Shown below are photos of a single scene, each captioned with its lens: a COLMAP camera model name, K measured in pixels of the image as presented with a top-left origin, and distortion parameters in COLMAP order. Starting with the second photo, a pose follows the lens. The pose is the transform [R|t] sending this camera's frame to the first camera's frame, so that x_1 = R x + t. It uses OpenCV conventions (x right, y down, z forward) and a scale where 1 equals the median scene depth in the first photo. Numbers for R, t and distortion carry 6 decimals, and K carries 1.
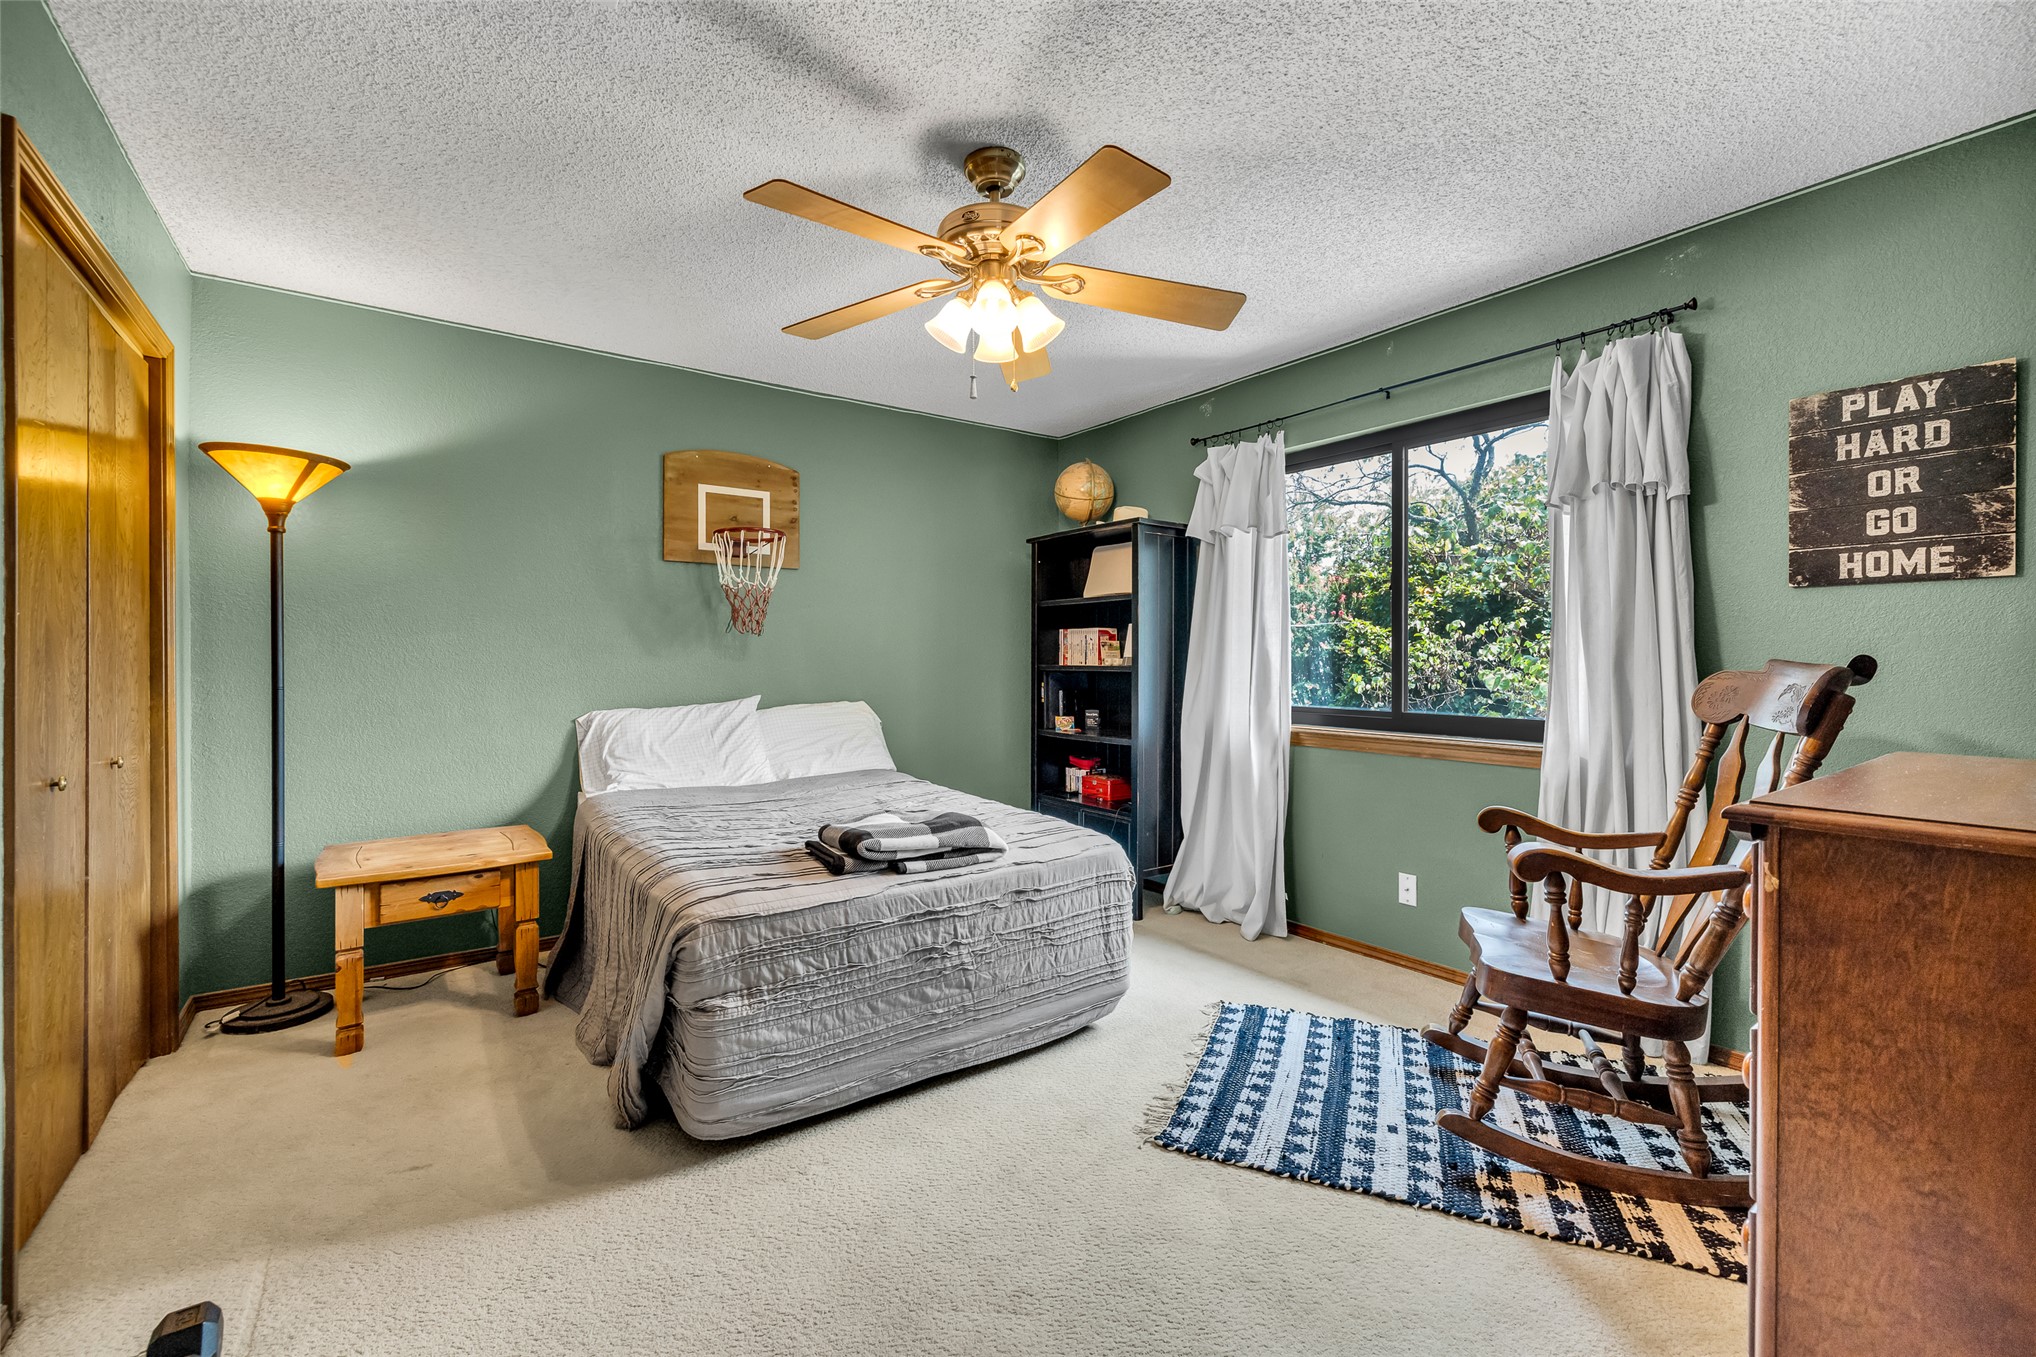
lens RADIAL K [[851.4, 0, 1017.5], [0, 851.4, 669.6], [0, 0, 1]] dist [-0.000448, 0.000027]
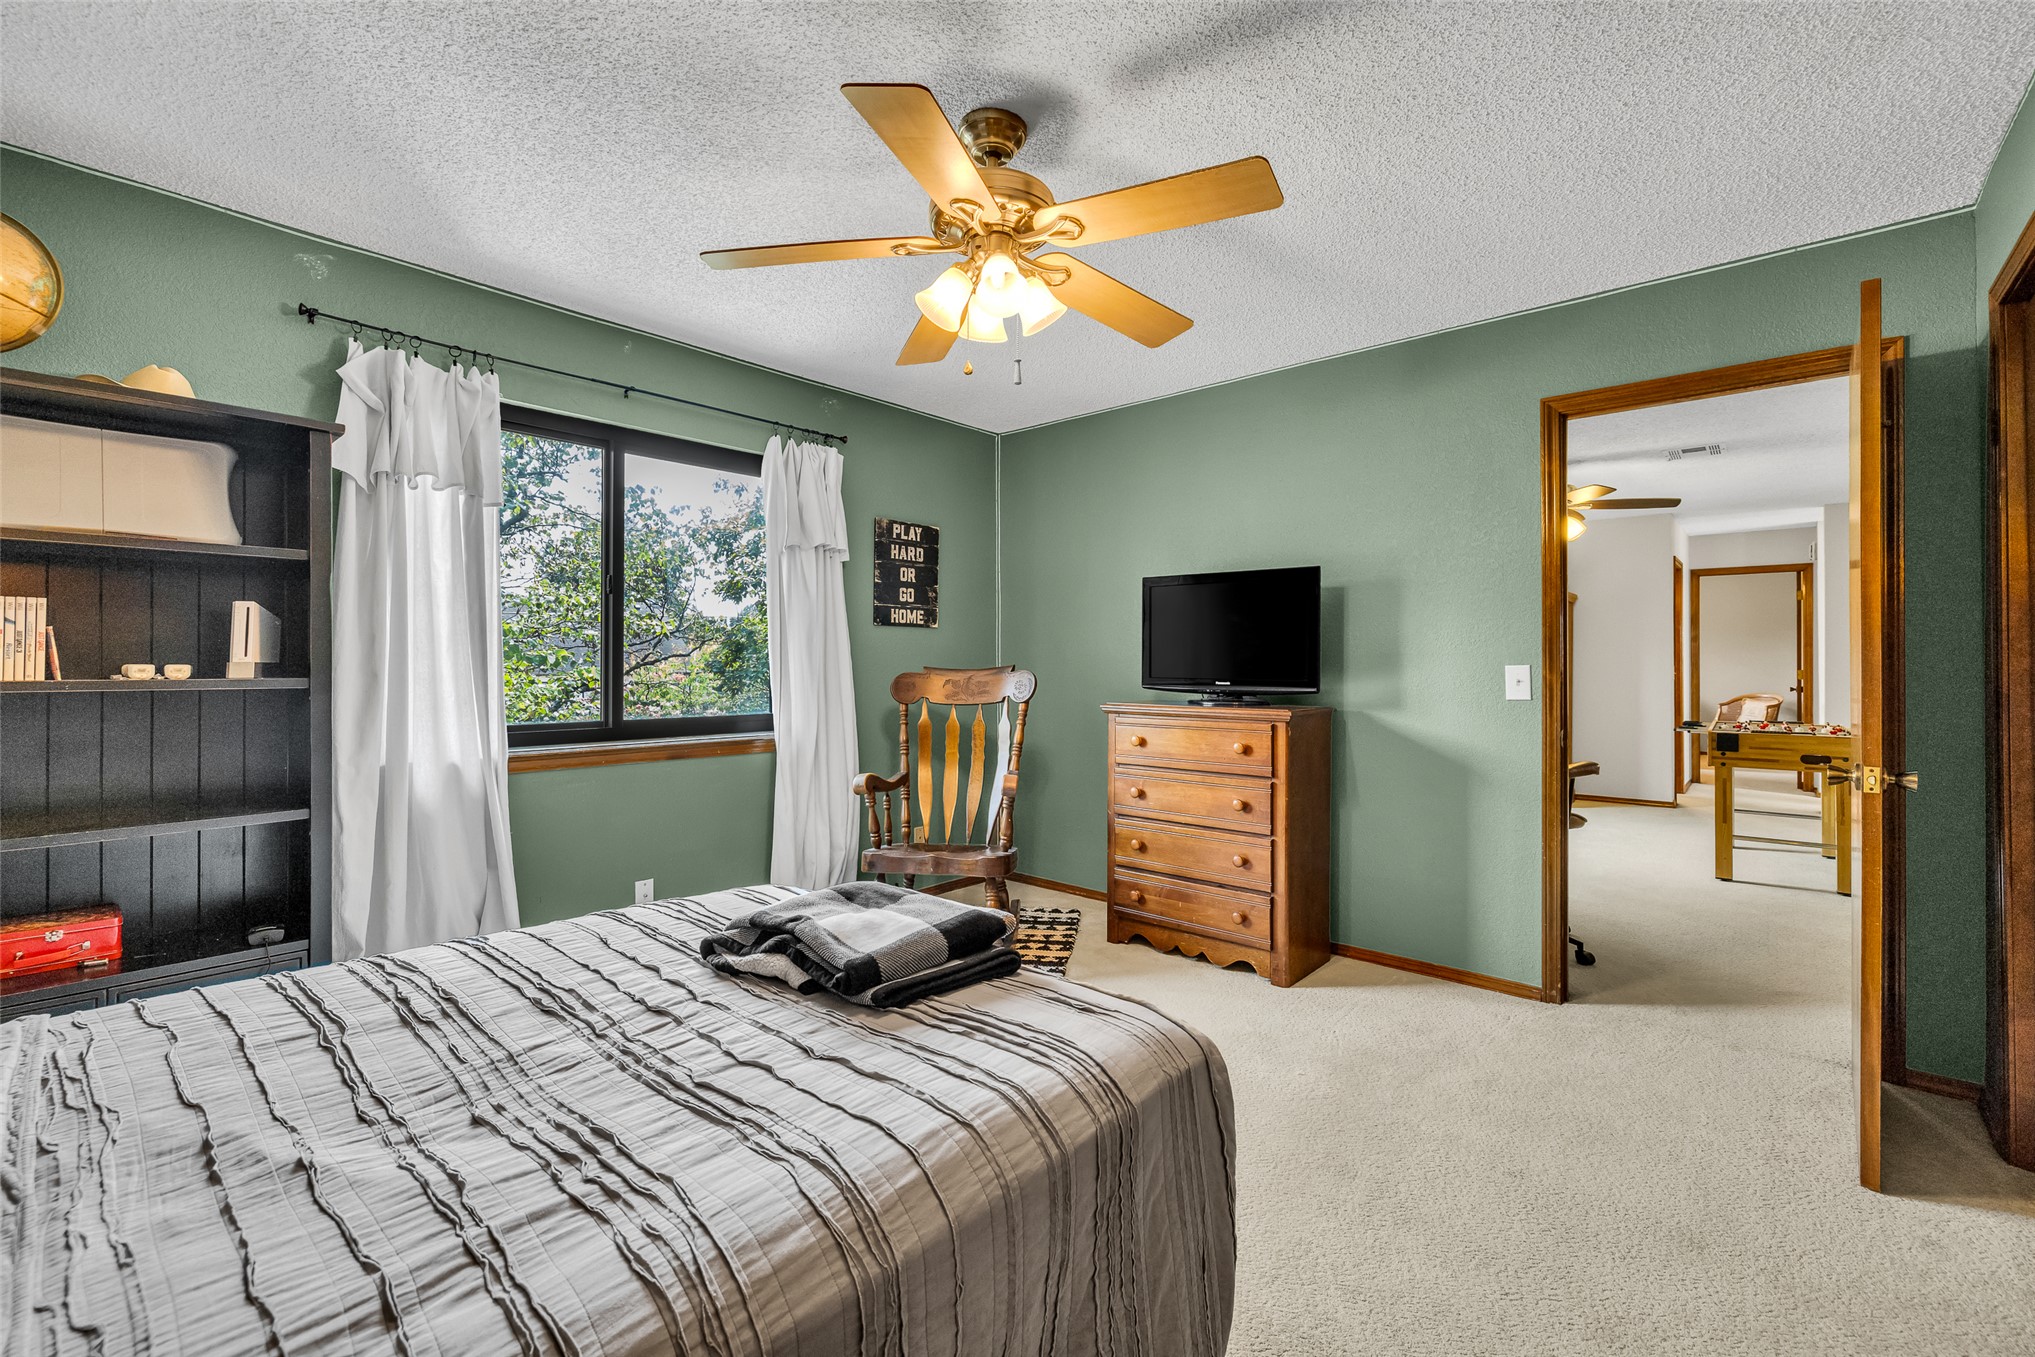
lens RADIAL K [[860.9, 0, 1021.5], [0, 860.9, 665.1], [0, 0, 1]] dist [-0.000544, -0.000089]
pose [[-0.220166, 0.001360, 0.975461, -0.850984], [0.012057, 0.999926, 0.001327, -0.012974], [-0.975388, 0.012053, -0.220167, 1.069525]]
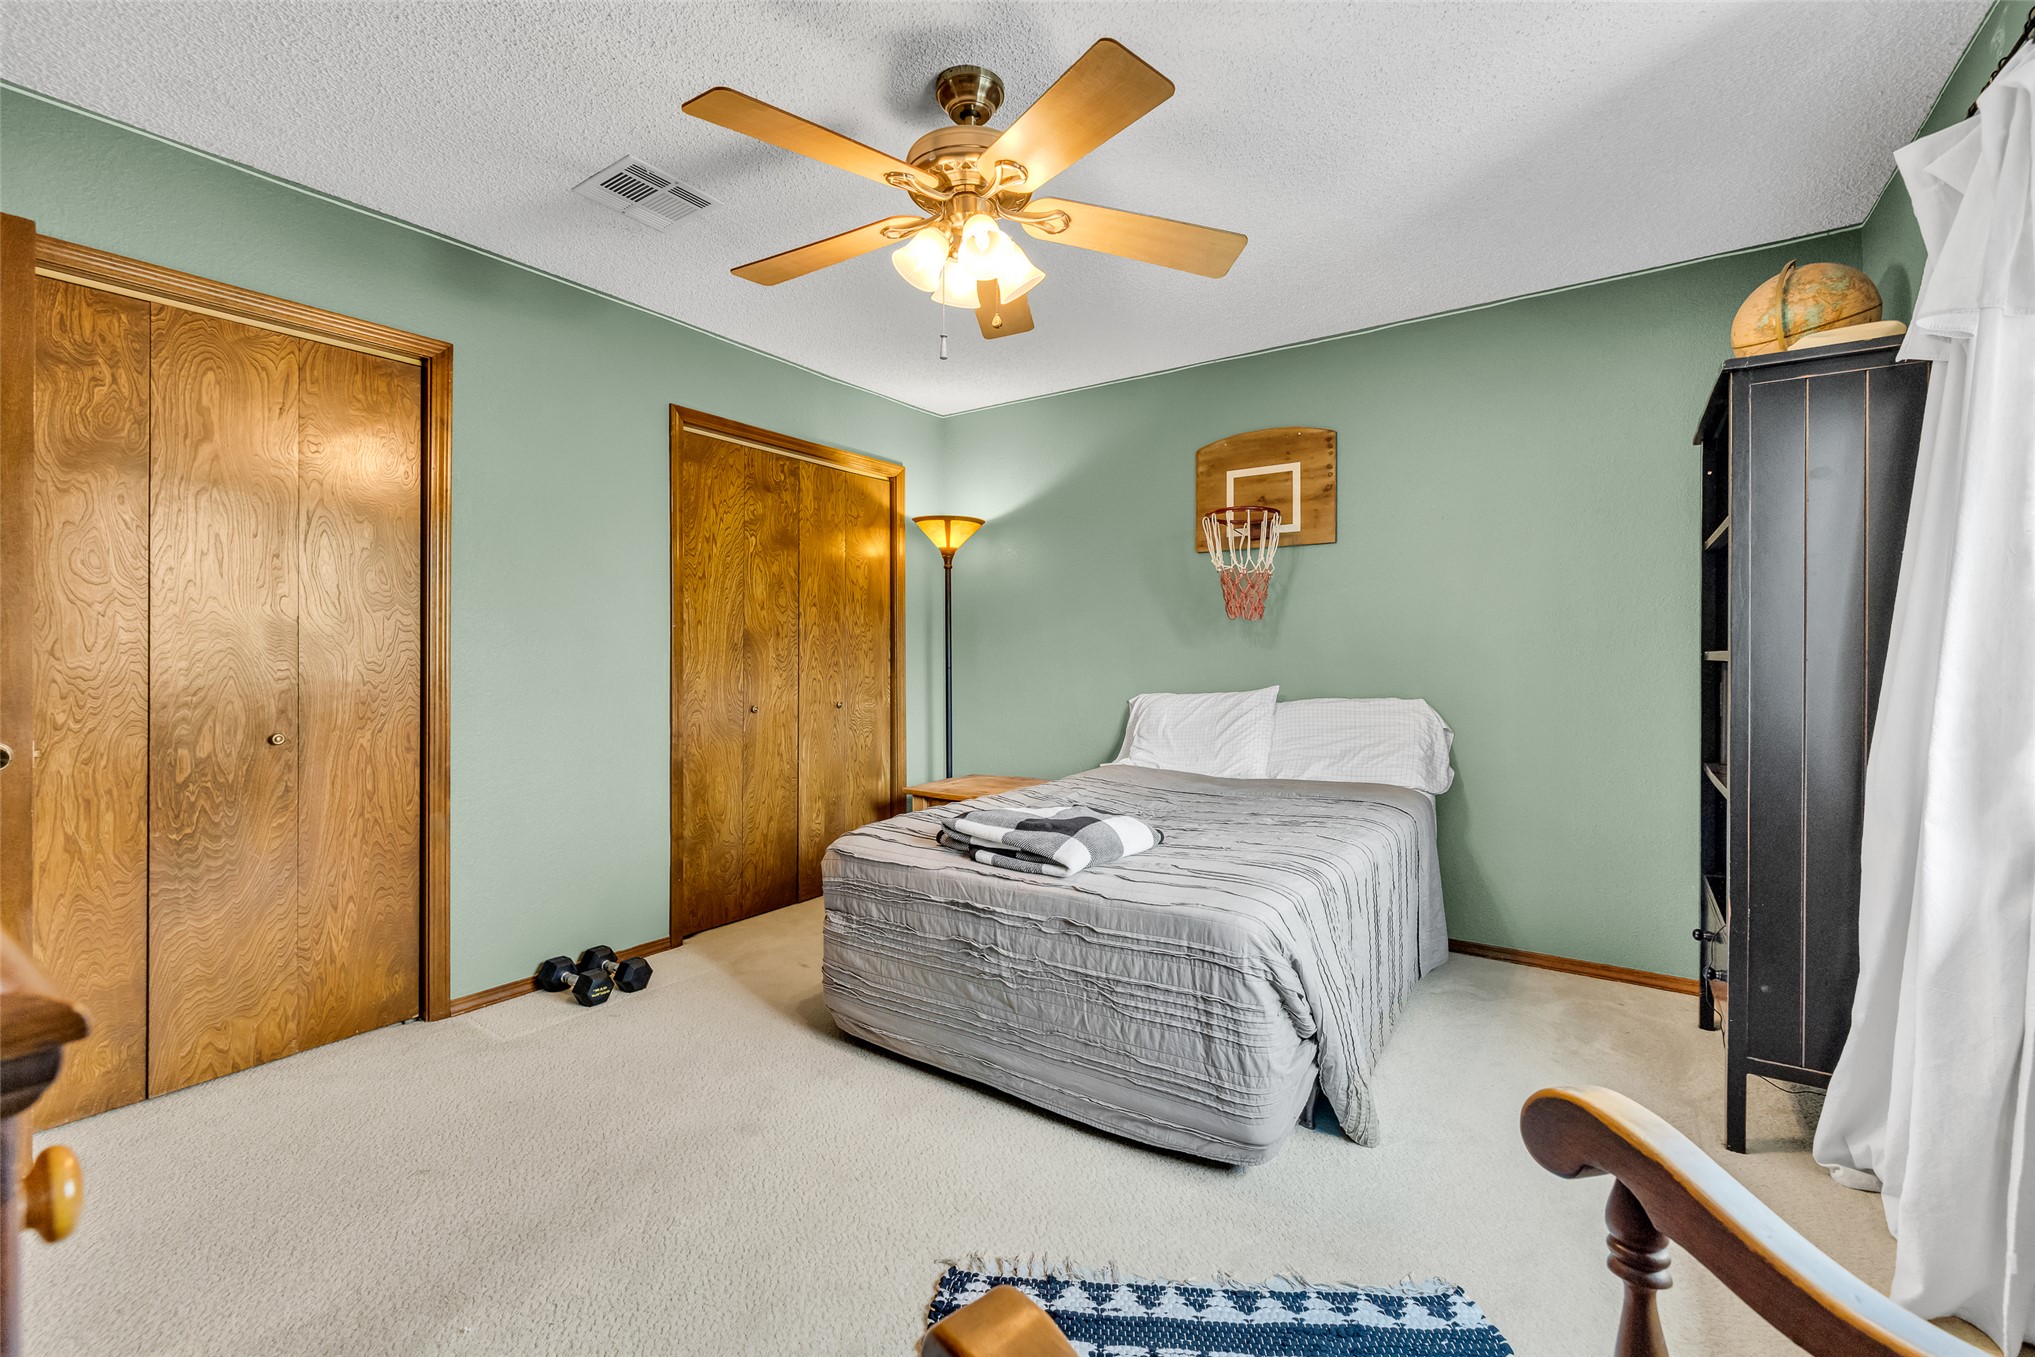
lens RADIAL K [[860.9, 0, 1021.5], [0, 860.9, 665.1], [0, 0, 1]] dist [-0.000544, -0.000089]
pose [[0.338961, 0.007644, -0.940769, 0.783570], [-0.011944, 0.999921, 0.003821, 0.011459], [0.940725, 0.009942, 0.339026, 0.693527]]
